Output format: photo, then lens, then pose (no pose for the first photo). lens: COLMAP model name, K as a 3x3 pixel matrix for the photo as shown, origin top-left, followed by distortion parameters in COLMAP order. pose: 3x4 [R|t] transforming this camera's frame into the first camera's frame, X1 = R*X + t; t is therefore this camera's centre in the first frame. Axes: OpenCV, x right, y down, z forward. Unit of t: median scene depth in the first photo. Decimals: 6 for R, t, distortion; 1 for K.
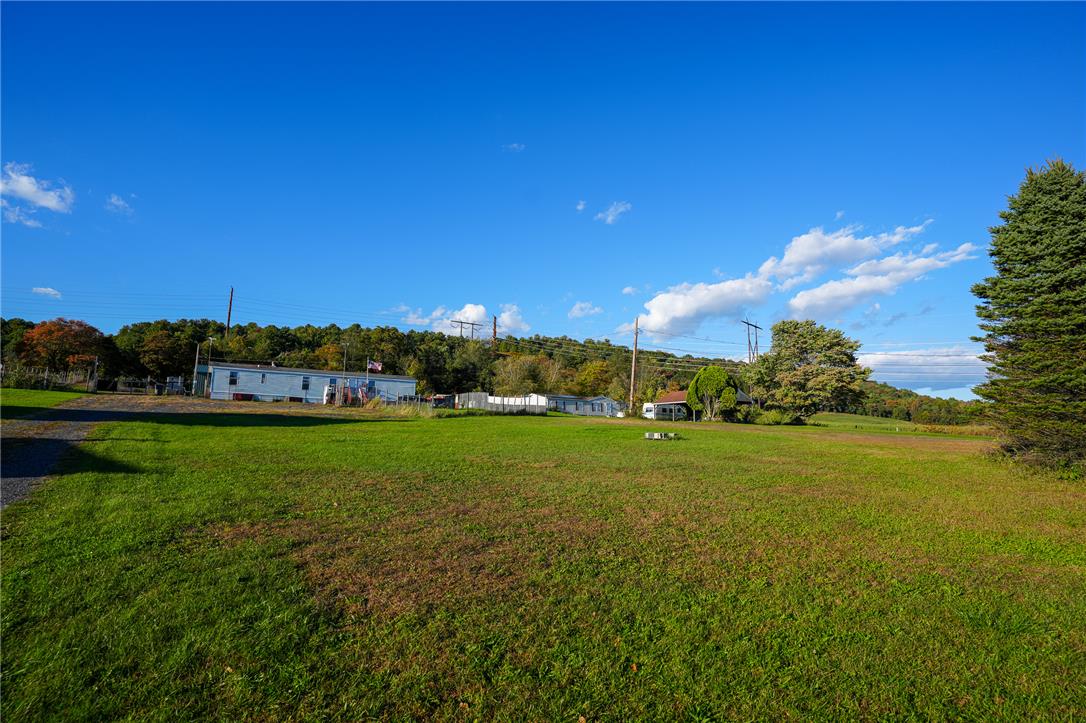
lens RADIAL K [[552.3, 0, 540.5], [0, 552.3, 356.8], [0, 0, 1]] dist [-0.079328, 0.044757]
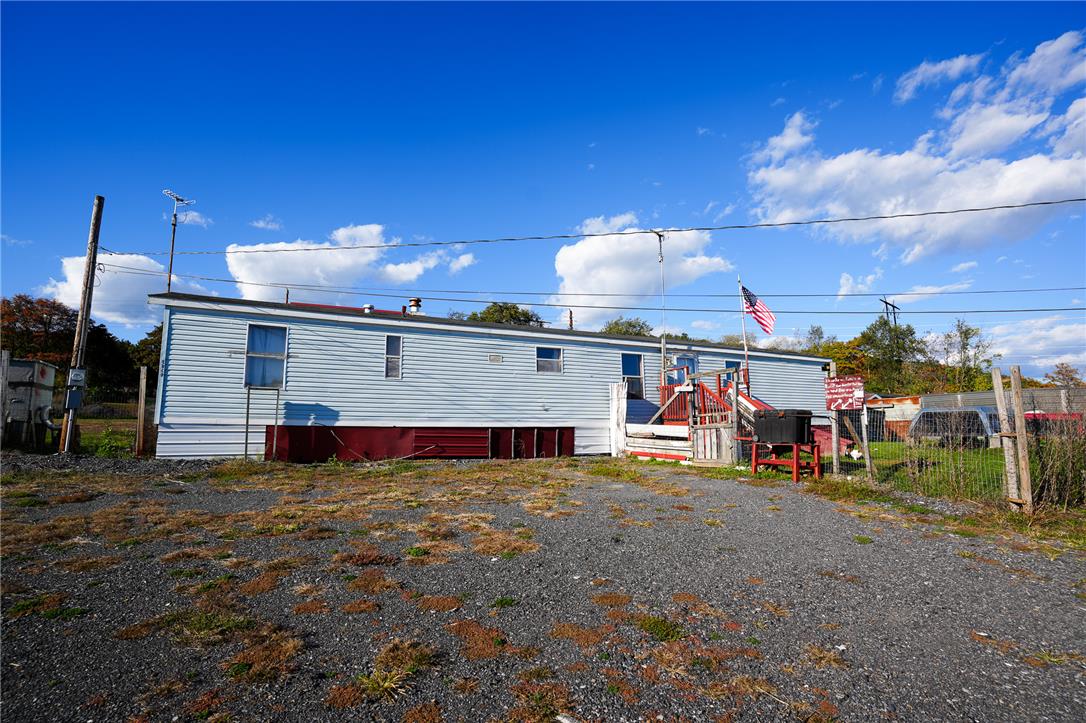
lens RADIAL K [[552.3, 0, 540.5], [0, 552.3, 356.8], [0, 0, 1]] dist [-0.079328, 0.044757]
pose [[0.999062, -0.039485, -0.017774, -0.442796], [0.039194, 0.999096, -0.016465, 0.046587], [0.018408, 0.015753, 0.999706, 0.766817]]
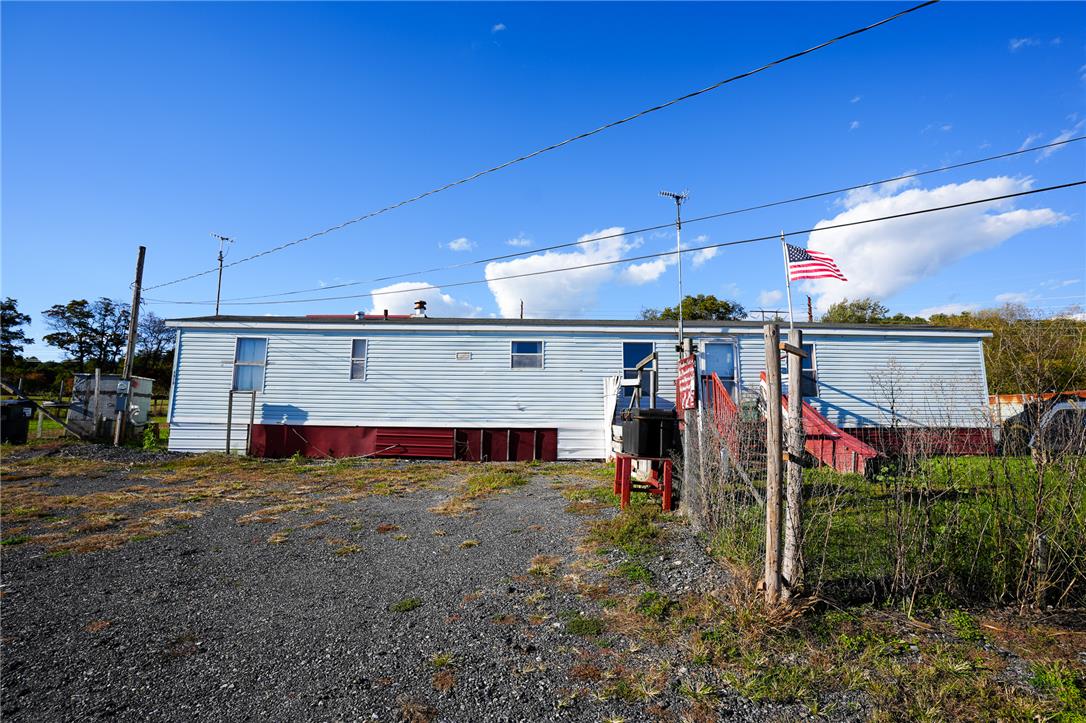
lens RADIAL K [[552.3, 0, 540.5], [0, 552.3, 356.8], [0, 0, 1]] dist [-0.079328, 0.044757]
pose [[0.884012, -0.087082, -0.459282, -0.327457], [0.076527, 0.996200, -0.041587, 0.055326], [0.461158, 0.001616, 0.887316, 0.819553]]
